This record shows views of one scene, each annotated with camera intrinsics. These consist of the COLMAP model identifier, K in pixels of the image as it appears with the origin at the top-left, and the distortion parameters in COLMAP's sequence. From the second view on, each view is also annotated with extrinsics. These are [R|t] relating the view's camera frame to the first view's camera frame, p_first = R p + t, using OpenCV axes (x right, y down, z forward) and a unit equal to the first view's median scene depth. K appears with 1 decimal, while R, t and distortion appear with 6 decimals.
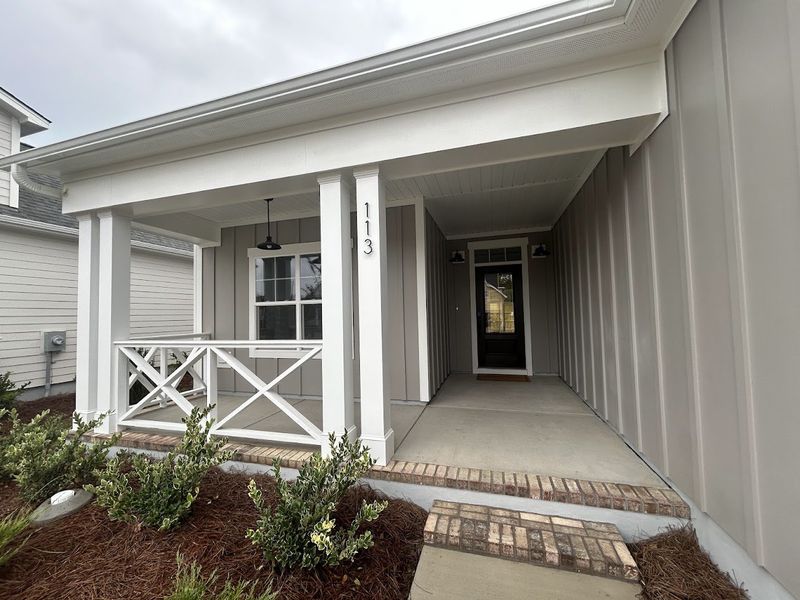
lens RADIAL K [[324.2, 0, 397.3], [0, 324.2, 302.4], [0, 0, 1]] dist [-0.000993, -0.000739]
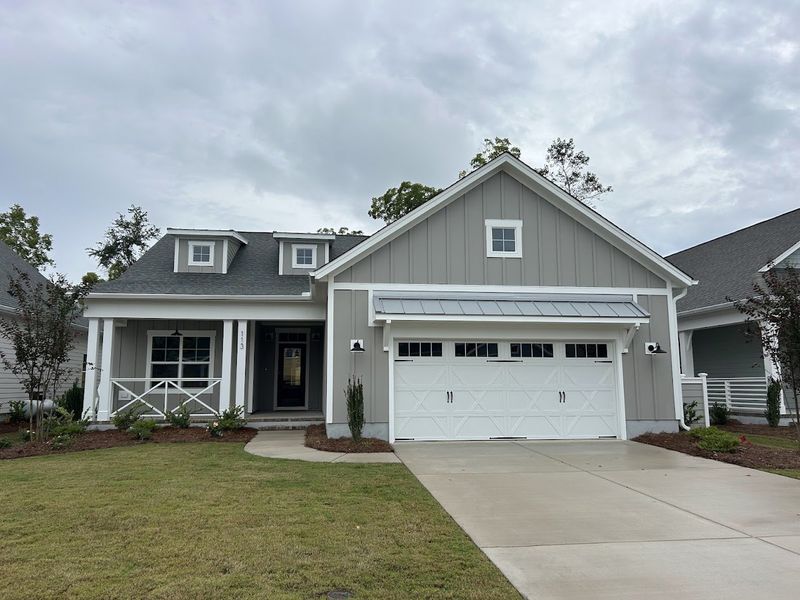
lens RADIAL K [[603.5, 0, 398.9], [0, 603.5, 299.5], [0, 0, 1]] dist [0.061007, -0.062274]
pose [[0.911055, 0.081529, 0.404143, -0.579196], [-0.038909, 0.992880, -0.112585, -0.014767], [-0.410444, 0.086846, 0.907741, -2.568351]]
